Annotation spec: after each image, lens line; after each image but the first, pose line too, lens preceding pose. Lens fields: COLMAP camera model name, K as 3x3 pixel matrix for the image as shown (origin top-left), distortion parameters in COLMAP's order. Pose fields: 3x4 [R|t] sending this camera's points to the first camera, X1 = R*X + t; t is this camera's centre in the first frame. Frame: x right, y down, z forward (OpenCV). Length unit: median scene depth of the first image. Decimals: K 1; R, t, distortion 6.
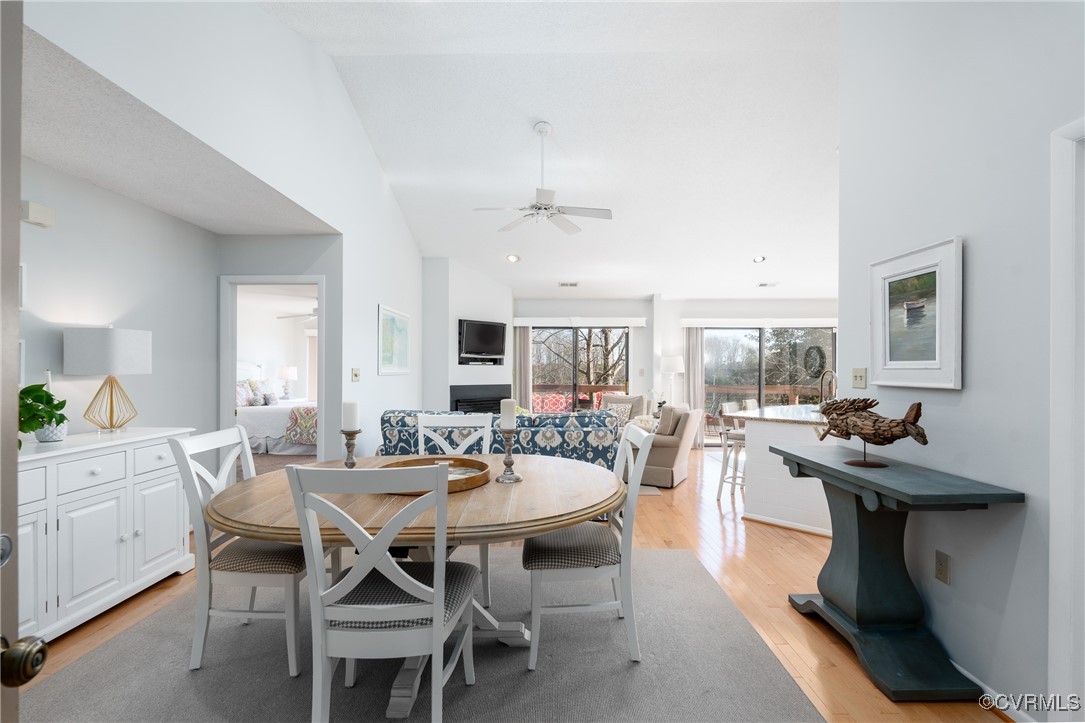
lens RADIAL K [[490.0, 0, 542.5], [0, 490.0, 361.5], [0, 0, 1]] dist [-0.000952, -0.000021]
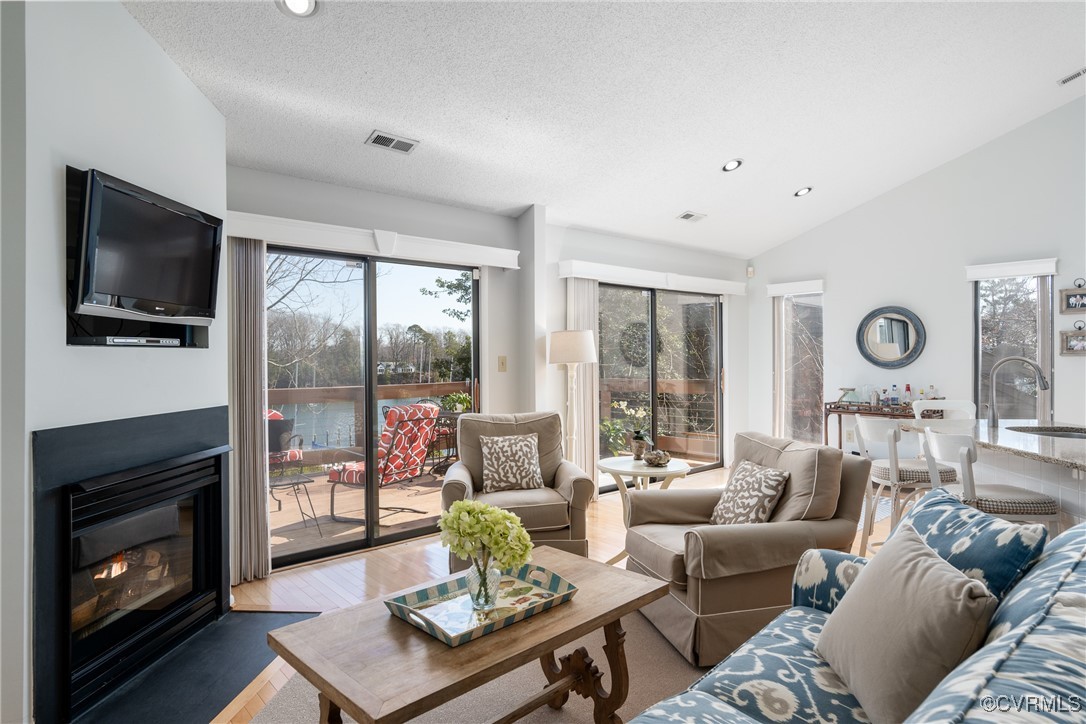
lens RADIAL K [[616.4, 0, 545.6], [0, 616.4, 357.4], [0, 0, 1]] dist [0.003397, 0.002177]
pose [[0.746154, -0.007455, 0.665731, -0.185848], [-0.004280, 0.999863, 0.015994, 0.006500], [-0.665759, -0.014783, 0.746020, 0.545431]]
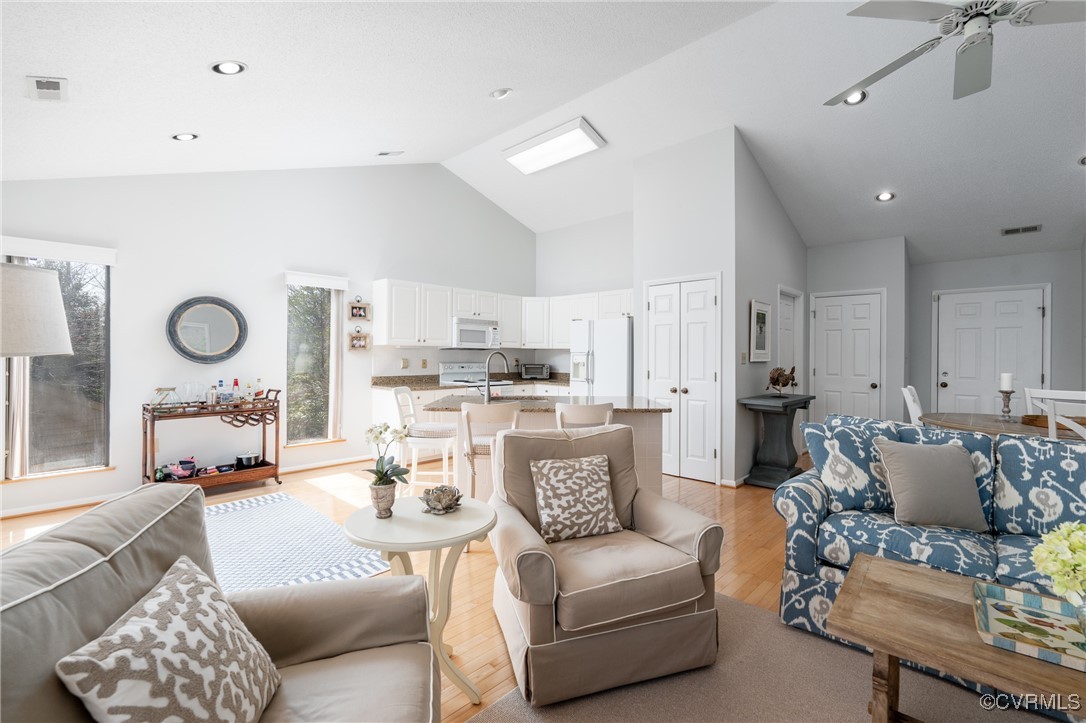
lens RADIAL K [[480.6, 0, 544.6], [0, 480.6, 356.4], [0, 0, 1]] dist [-0.001249, 0.000192]
pose [[-0.731060, -0.009401, 0.682248, -0.006284], [-0.018767, 0.999804, -0.006334, 0.020025], [-0.682055, -0.017434, -0.731093, 0.999845]]
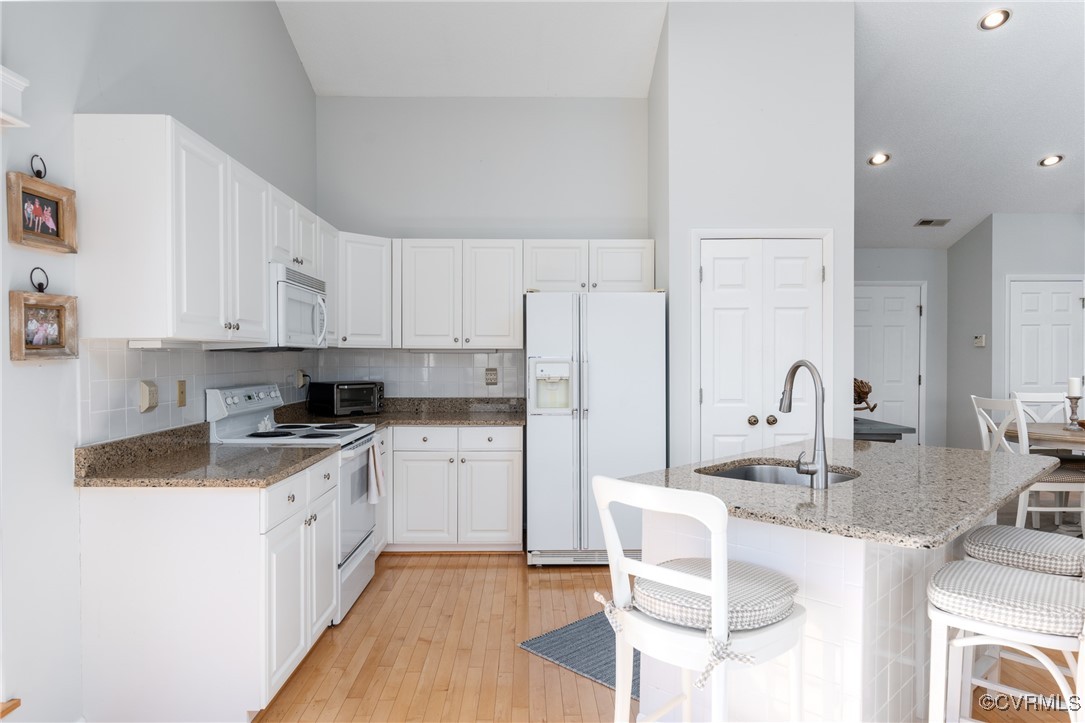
lens RADIAL K [[702.3, 0, 542.3], [0, 702.3, 366.3], [0, 0, 1]] dist [0.003498, -0.000043]
pose [[-0.999322, -0.001238, -0.036788, 0.500167], [-0.001245, 0.999999, 0.000174, 0.015142], [0.036788, 0.000220, -0.999323, 0.958159]]
